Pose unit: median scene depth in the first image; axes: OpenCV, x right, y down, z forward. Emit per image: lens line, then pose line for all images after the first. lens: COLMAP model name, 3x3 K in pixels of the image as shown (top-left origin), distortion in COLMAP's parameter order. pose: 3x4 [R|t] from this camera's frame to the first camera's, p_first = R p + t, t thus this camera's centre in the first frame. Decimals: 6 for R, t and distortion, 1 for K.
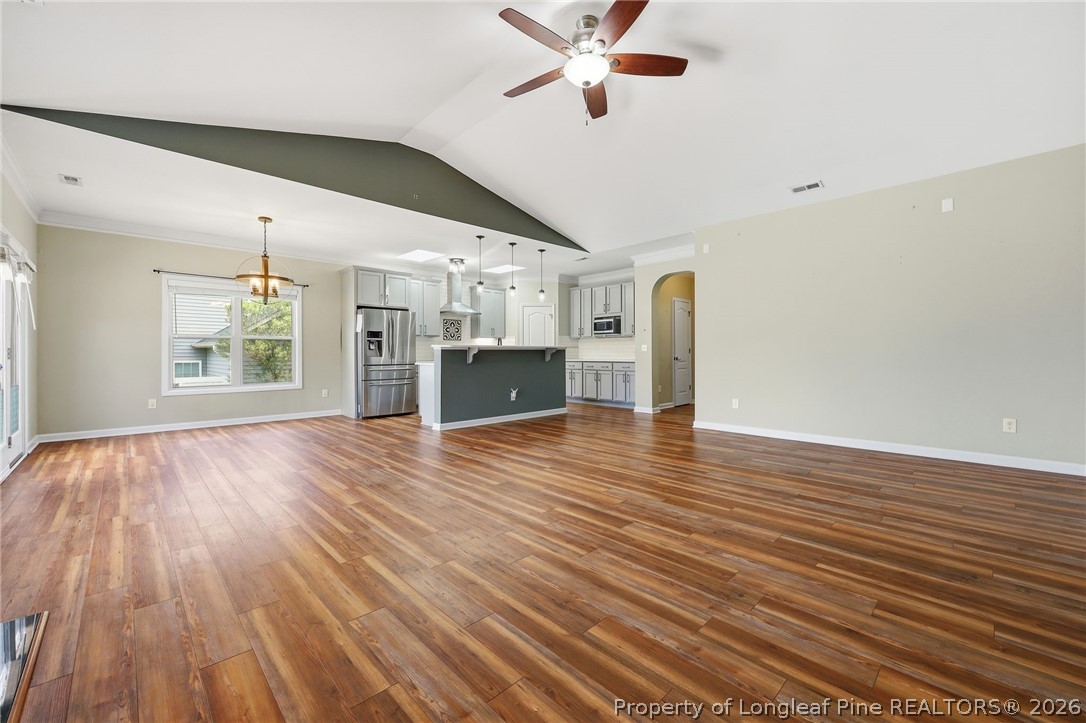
lens RADIAL K [[436.1, 0, 549.5], [0, 436.1, 349.4], [0, 0, 1]] dist [0.001084, -0.000169]
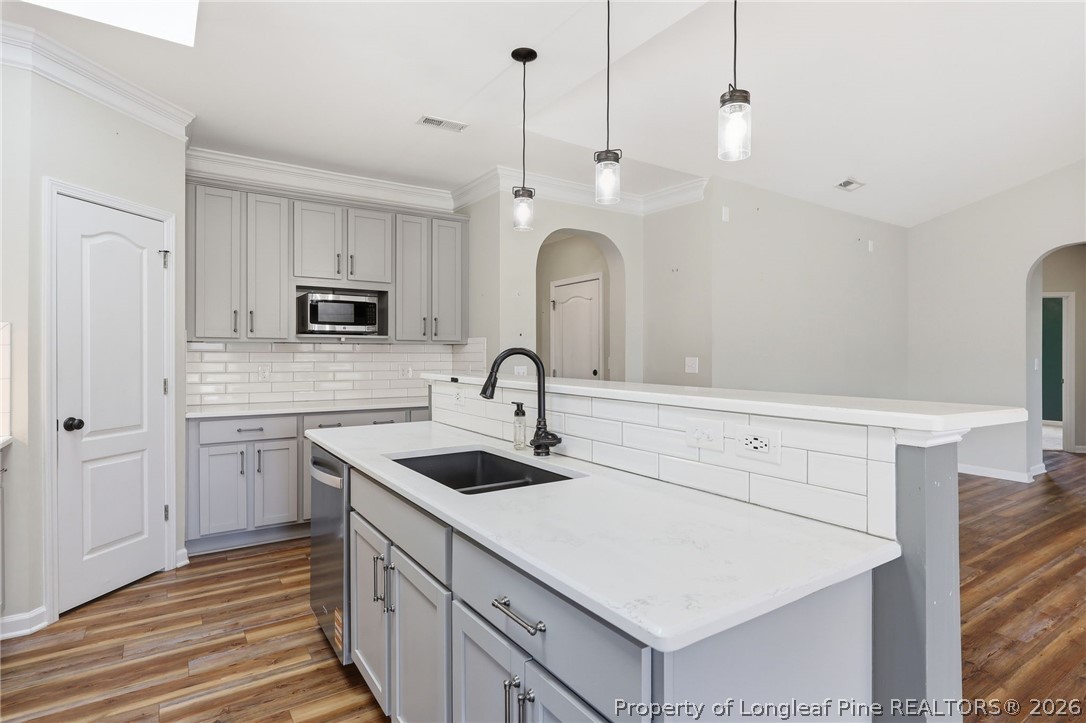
lens RADIAL K [[558.5, 0, 538.1], [0, 558.5, 356.8], [0, 0, 1]] dist [-0.002307, 0.001762]
pose [[0.185987, 0.000288, 0.982552, -0.394531], [-0.010751, 0.999941, 0.001742, -0.023463], [-0.982493, -0.010887, 0.185979, 0.936628]]
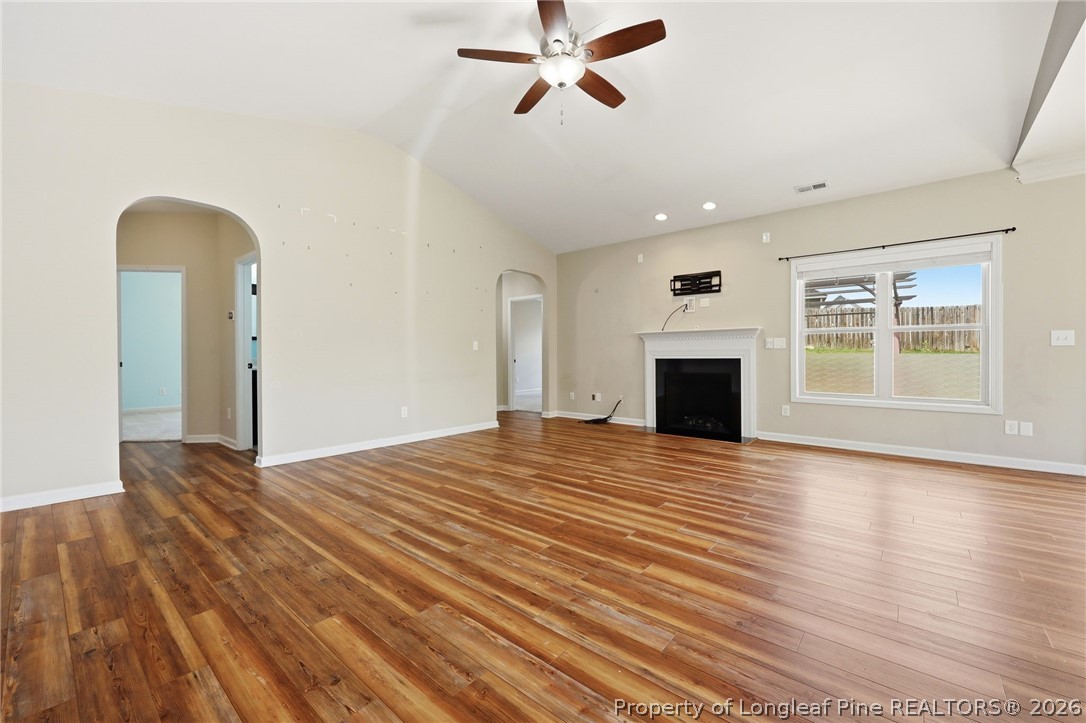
lens RADIAL K [[436.1, 0, 548.0], [0, 436.1, 358.1], [0, 0, 1]] dist [0.001084, -0.000169]
pose [[-0.995430, 0.008823, -0.095089, 0.098484], [0.009179, 0.999952, -0.003311, 0.008457], [0.095055, -0.004169, -0.995463, 0.920020]]
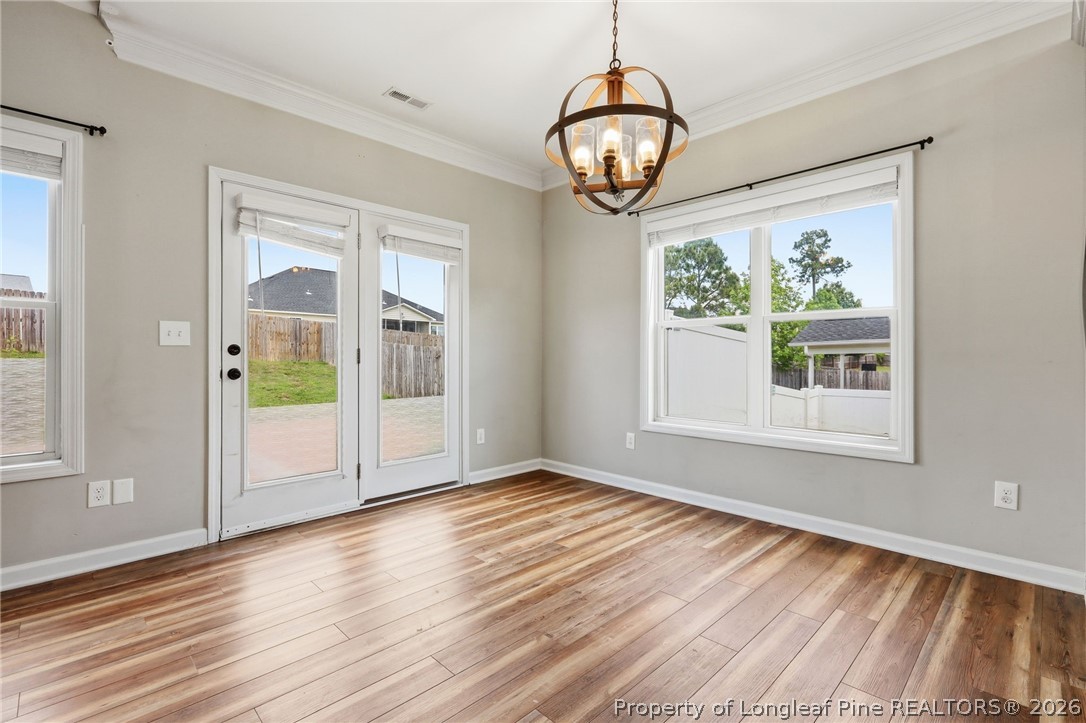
lens RADIAL K [[498.9, 0, 548.8], [0, 498.9, 355.8], [0, 0, 1]] dist [-0.003986, -0.000152]
pose [[0.006625, 0.002704, -0.999974, -0.202273], [0.010202, 0.999944, 0.002771, 0.006821], [0.999926, -0.010220, 0.006597, 0.727600]]
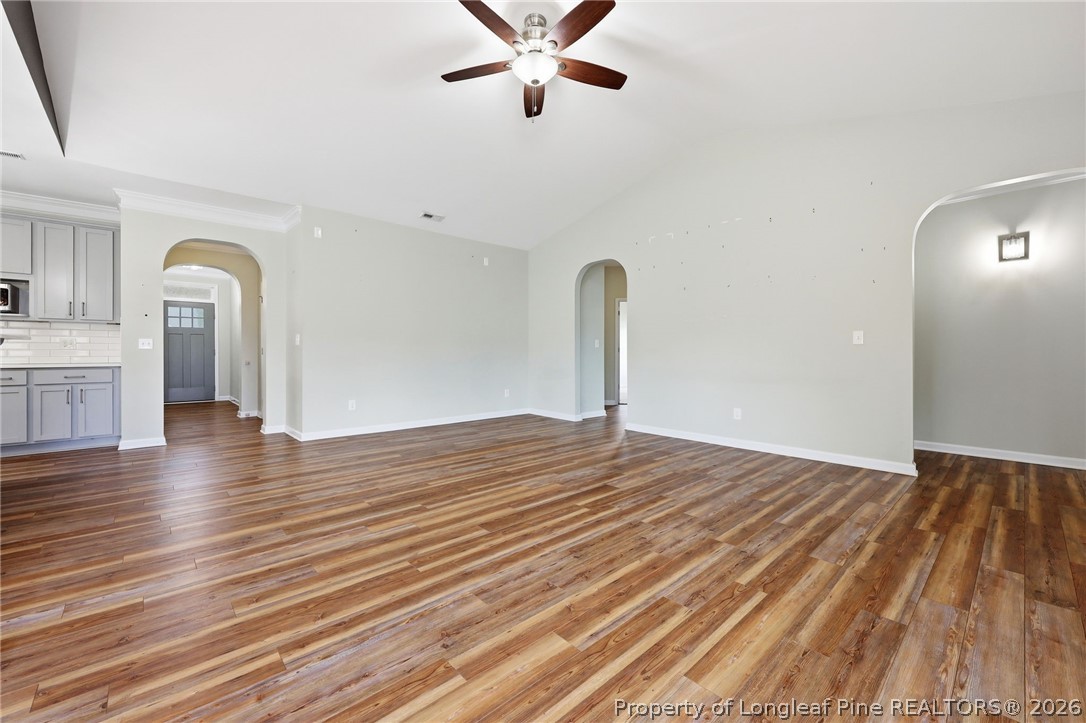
lens RADIAL K [[436.1, 0, 543.4], [0, 436.1, 352.8], [0, 0, 1]] dist [0.001084, -0.000169]
pose [[0.034854, 0.004637, 0.999382, -0.419788], [-0.010780, 0.999933, -0.004264, 0.006564], [-0.999334, -0.010624, 0.034902, 0.437651]]
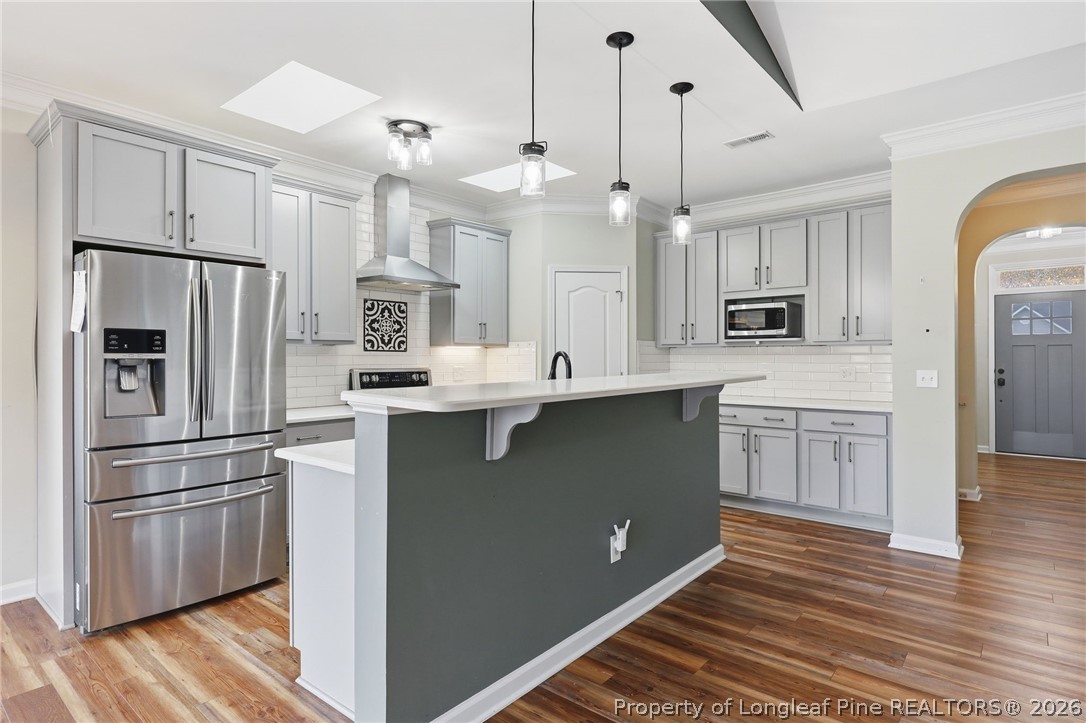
lens RADIAL K [[573.2, 0, 547.1], [0, 573.2, 356.9], [0, 0, 1]] dist [-0.002042, -0.000343]
pose [[0.994759, 0.001809, 0.102228, -0.166262], [-0.002702, 0.999959, 0.008598, -0.027109], [-0.102208, -0.008829, 0.994724, 0.589577]]
